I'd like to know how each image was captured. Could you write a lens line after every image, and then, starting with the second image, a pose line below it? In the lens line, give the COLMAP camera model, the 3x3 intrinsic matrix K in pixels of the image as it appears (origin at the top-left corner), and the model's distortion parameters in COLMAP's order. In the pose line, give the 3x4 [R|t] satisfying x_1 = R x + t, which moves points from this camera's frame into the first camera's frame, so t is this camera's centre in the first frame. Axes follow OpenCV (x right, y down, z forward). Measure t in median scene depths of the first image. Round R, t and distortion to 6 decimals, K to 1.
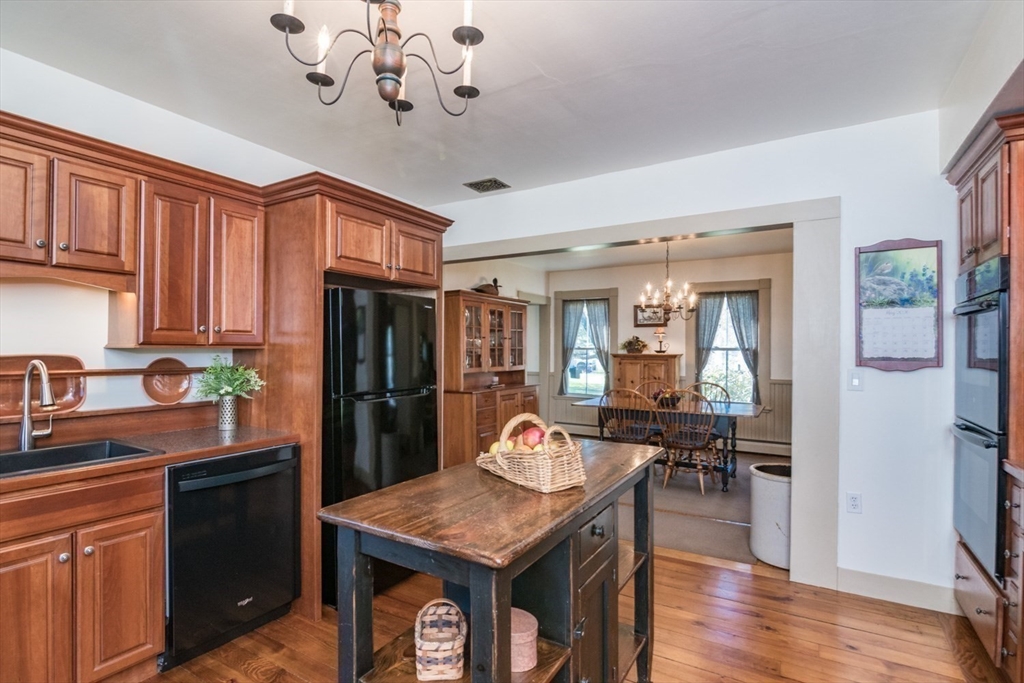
lens RADIAL K [[503.1, 0, 512.4], [0, 503.1, 344.6], [0, 0, 1]] dist [-0.017608, -0.000369]
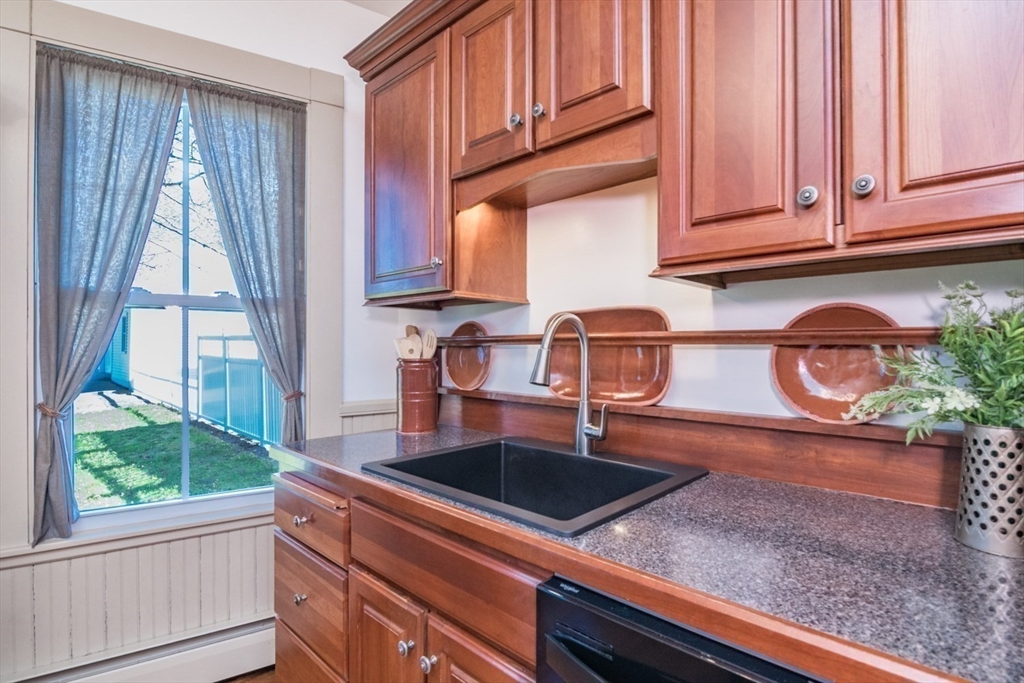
lens RADIAL K [[503.1, 0, 512.7], [0, 503.1, 347.1], [0, 0, 1]] dist [-0.017608, -0.000369]
pose [[-0.220839, 0.000424, -0.975310, -0.313235], [0.008566, 0.999962, -0.001504, 0.072985], [0.975273, -0.008687, -0.220835, 1.033082]]
